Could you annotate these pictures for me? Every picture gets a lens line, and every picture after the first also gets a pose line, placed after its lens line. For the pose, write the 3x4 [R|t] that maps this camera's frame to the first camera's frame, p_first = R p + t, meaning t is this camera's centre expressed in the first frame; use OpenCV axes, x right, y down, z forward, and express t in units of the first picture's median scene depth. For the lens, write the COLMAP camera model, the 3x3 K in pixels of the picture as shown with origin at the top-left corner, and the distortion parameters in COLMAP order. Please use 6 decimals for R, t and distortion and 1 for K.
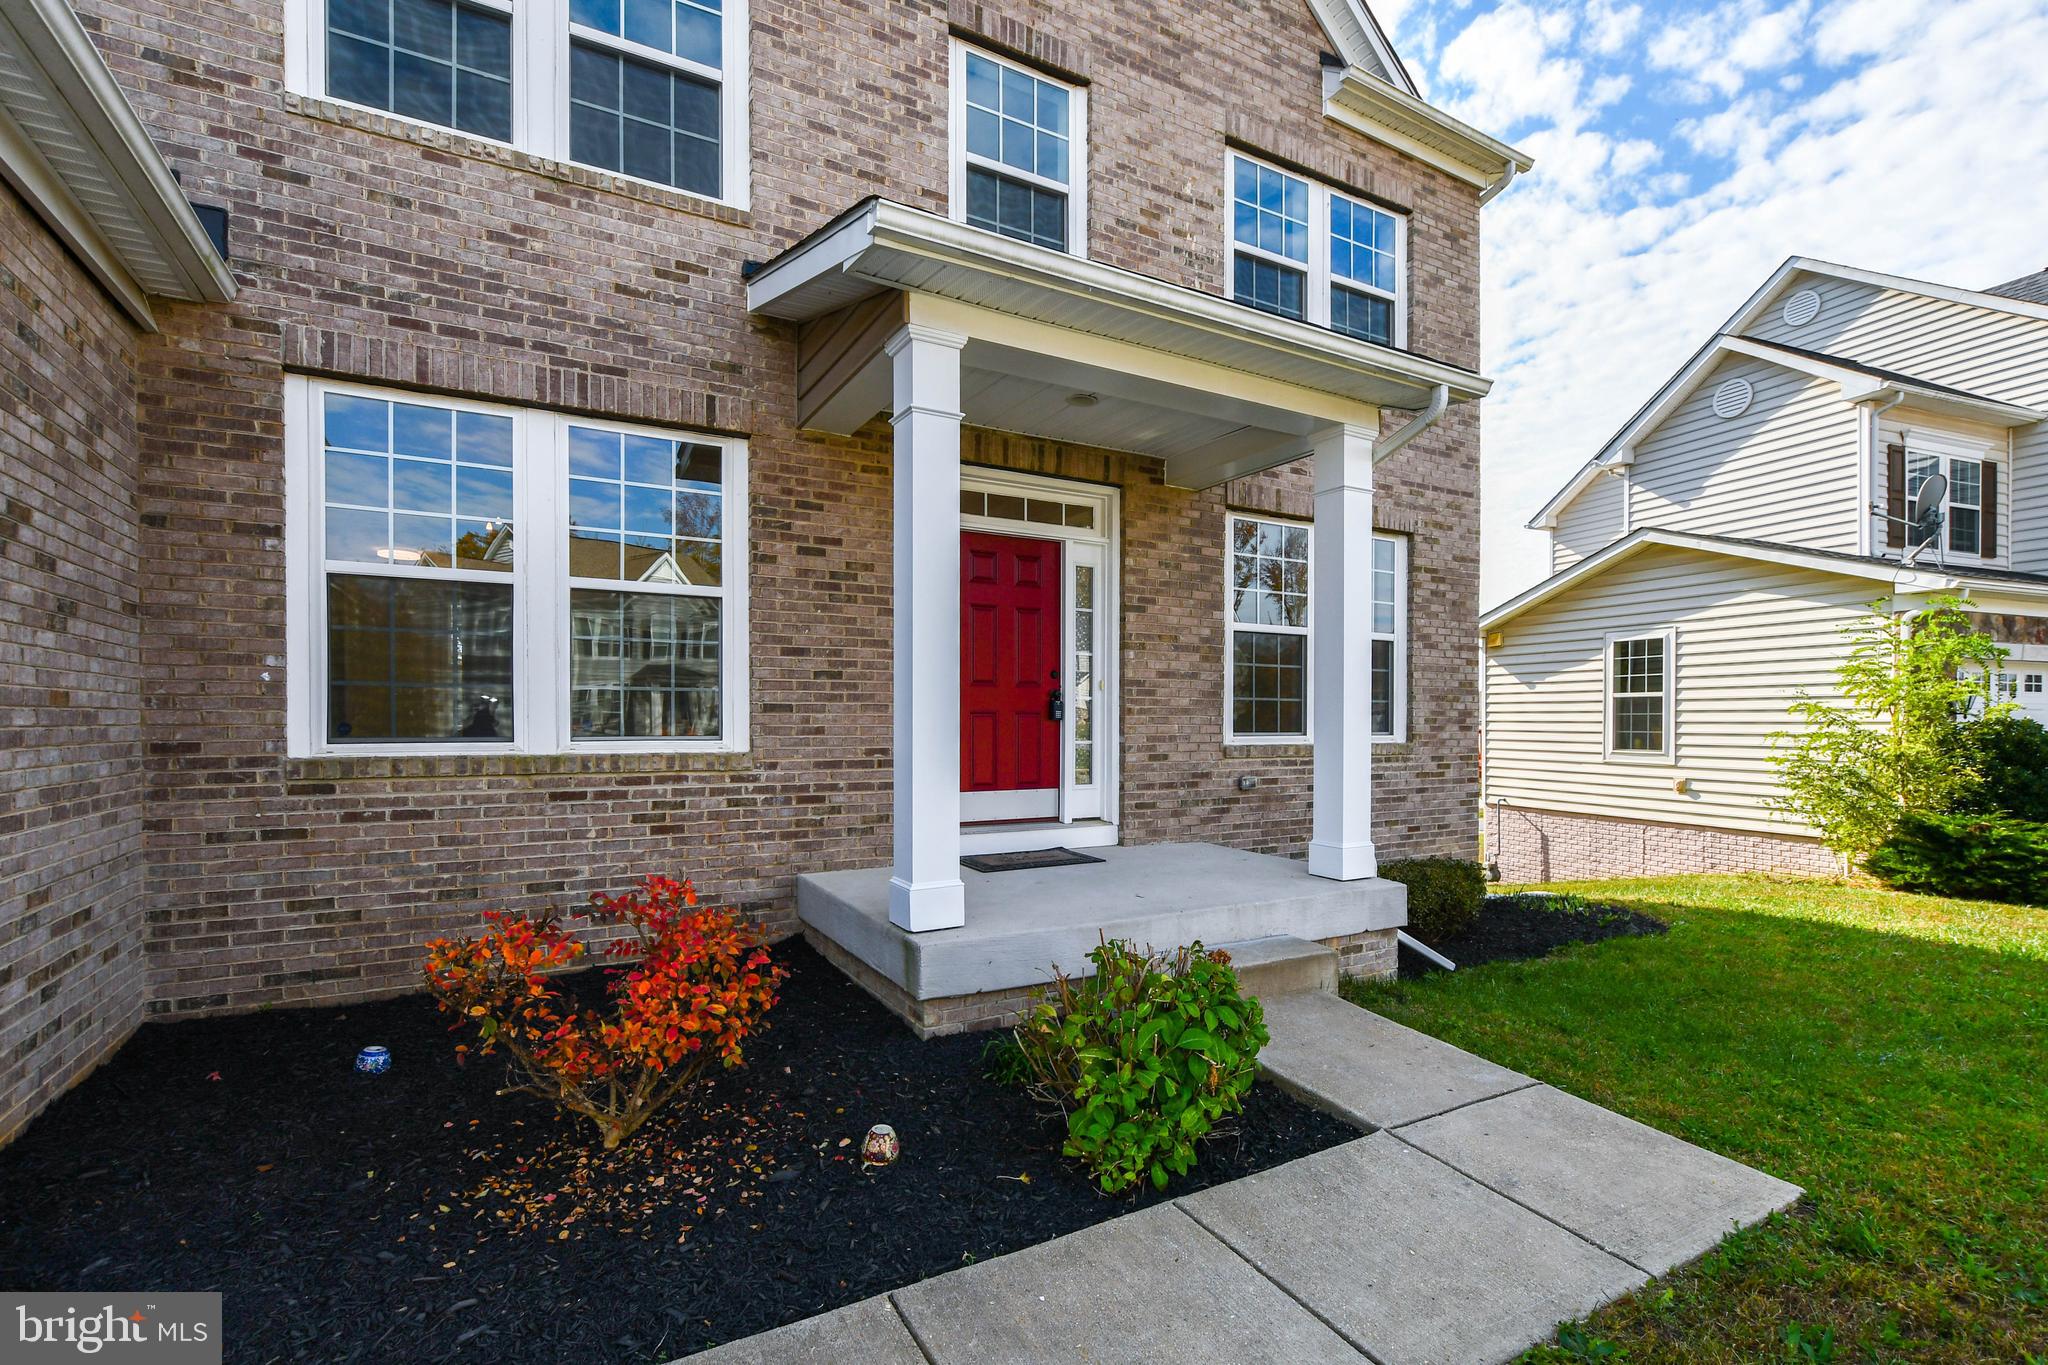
lens RADIAL K [[952.2, 0, 1026.2], [0, 952.2, 676.6], [0, 0, 1]] dist [-0.005574, 0.000201]
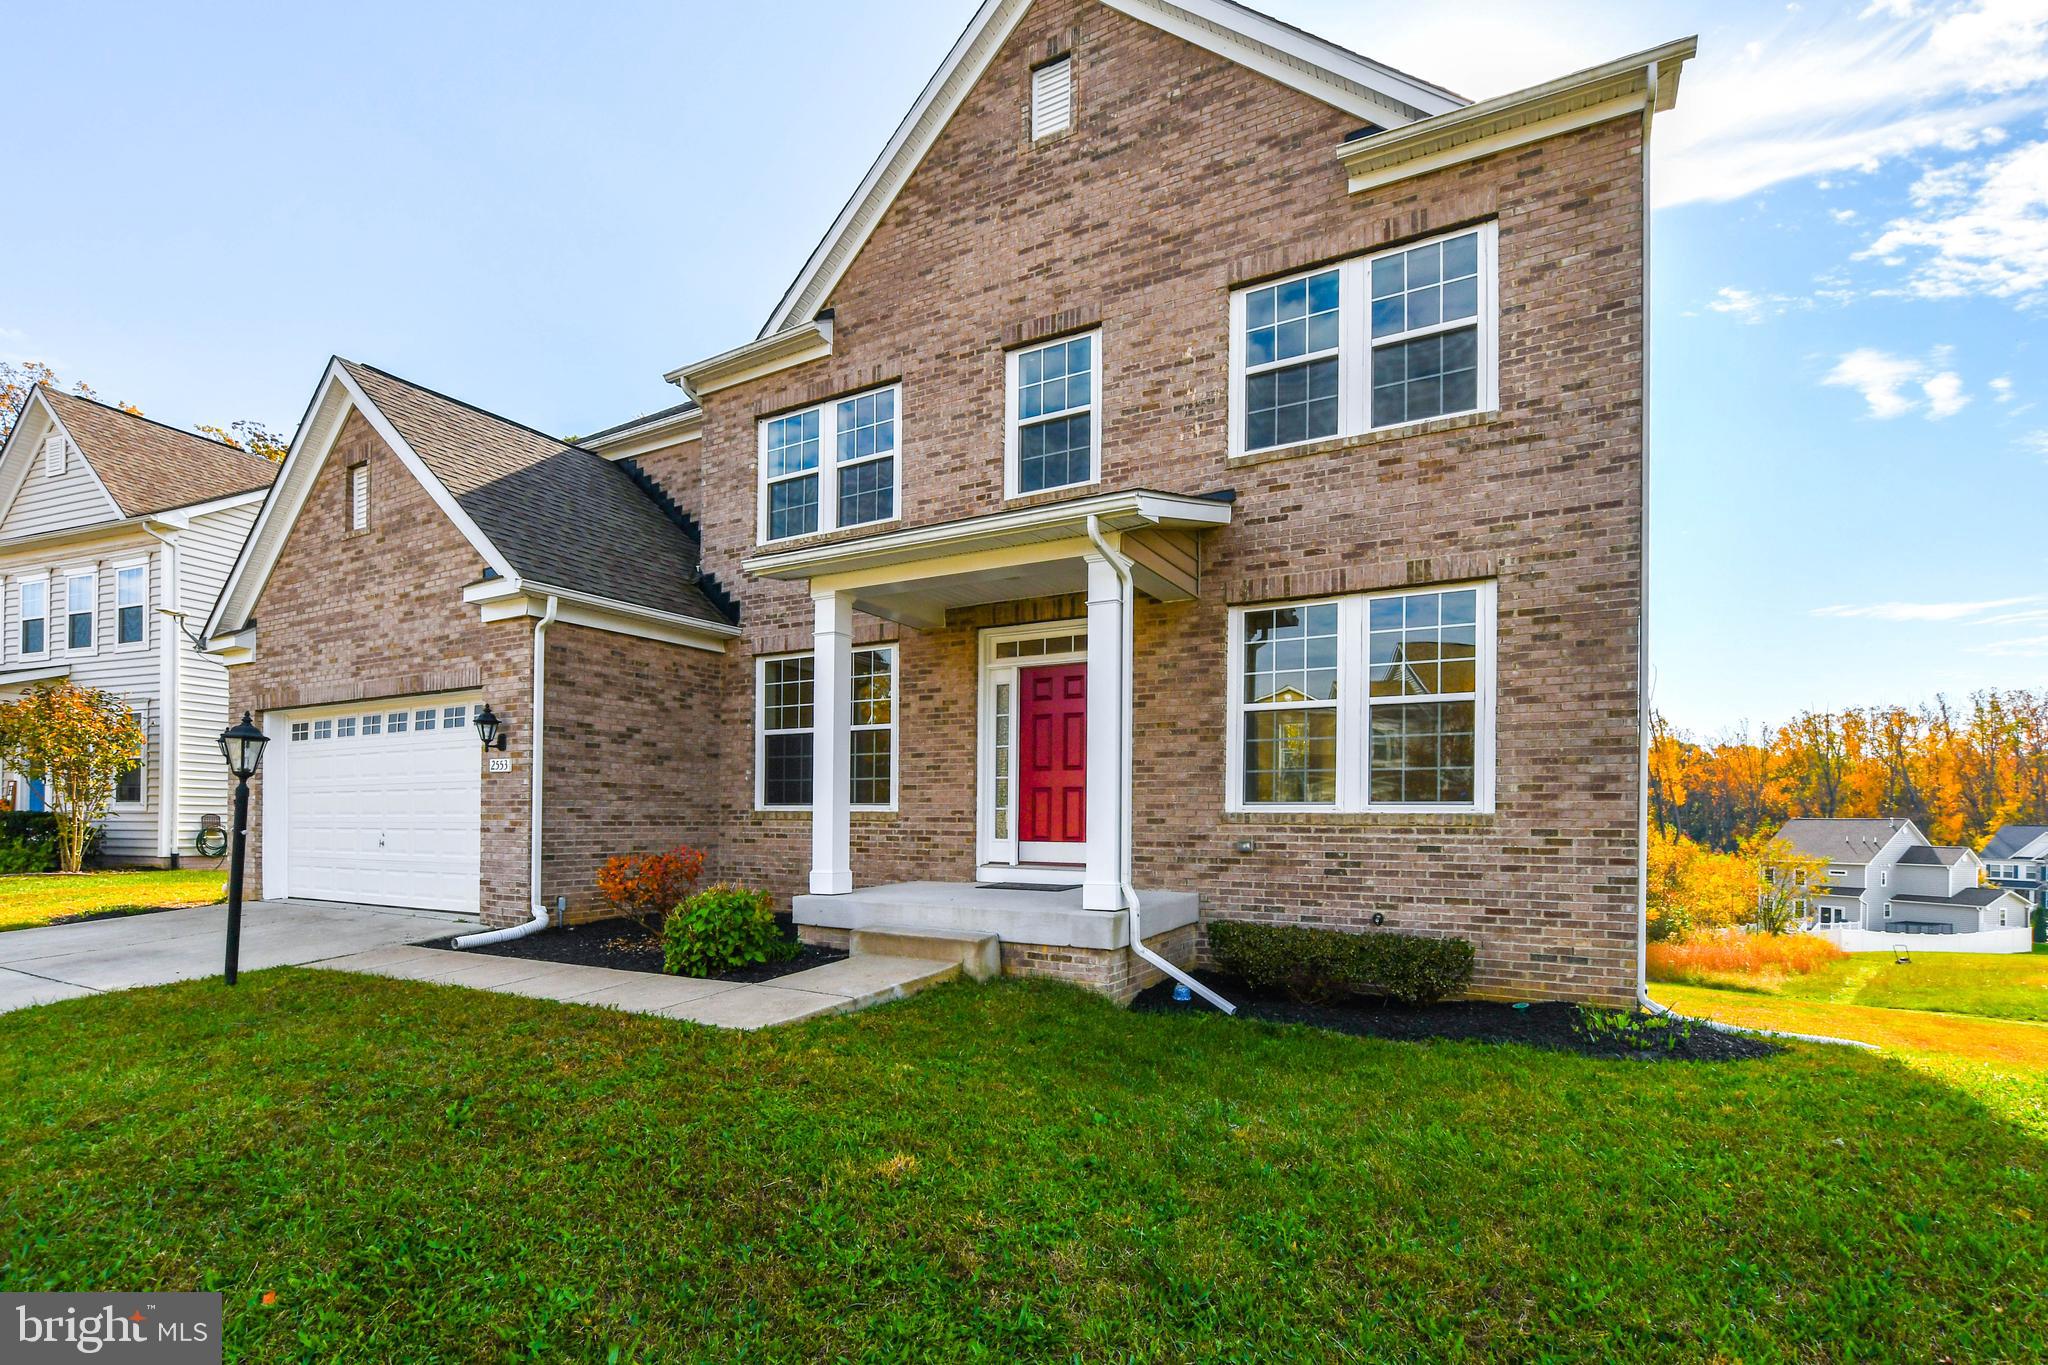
lens RADIAL K [[914.2, 0, 1044.3], [0, 914.2, 759.5], [0, 0, 1]] dist [-0.003970, 0.000204]
pose [[0.528013, -0.059282, -0.847165, 1.286942], [0.027498, 0.998231, -0.052715, 0.075600], [0.848791, 0.004539, 0.528709, 0.288529]]
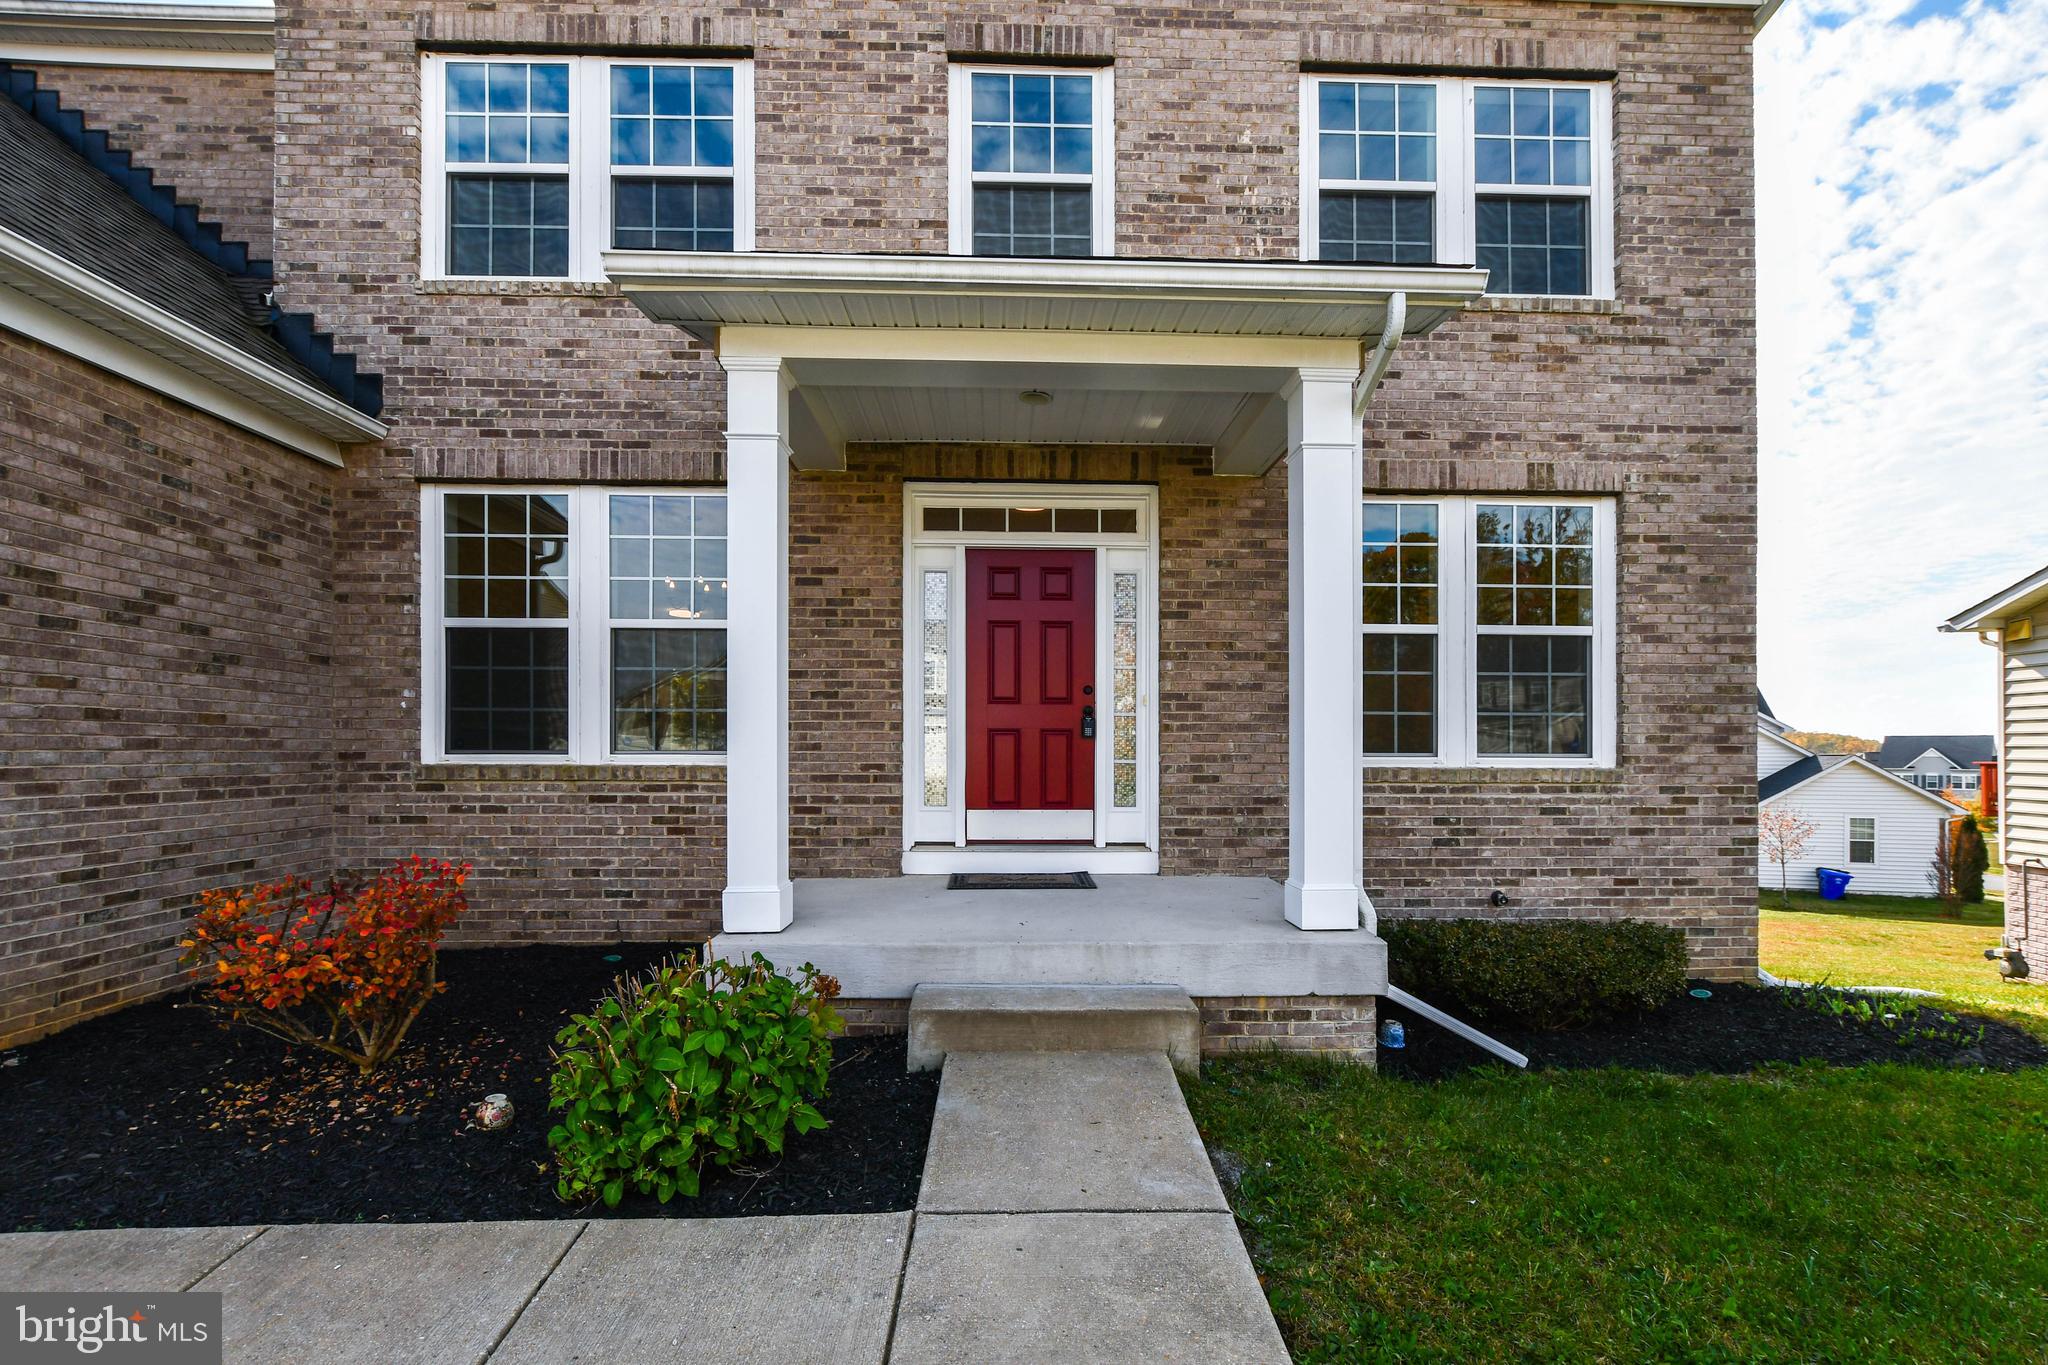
lens RADIAL K [[895.4, 0, 1019.3], [0, 895.4, 717.5], [0, 0, 1]] dist [-0.005105, -0.000184]
pose [[0.881522, -0.023065, -0.471579, 0.454917], [0.020709, 0.999734, -0.010185, 0.037965], [0.471688, -0.000788, 0.881765, 0.209397]]
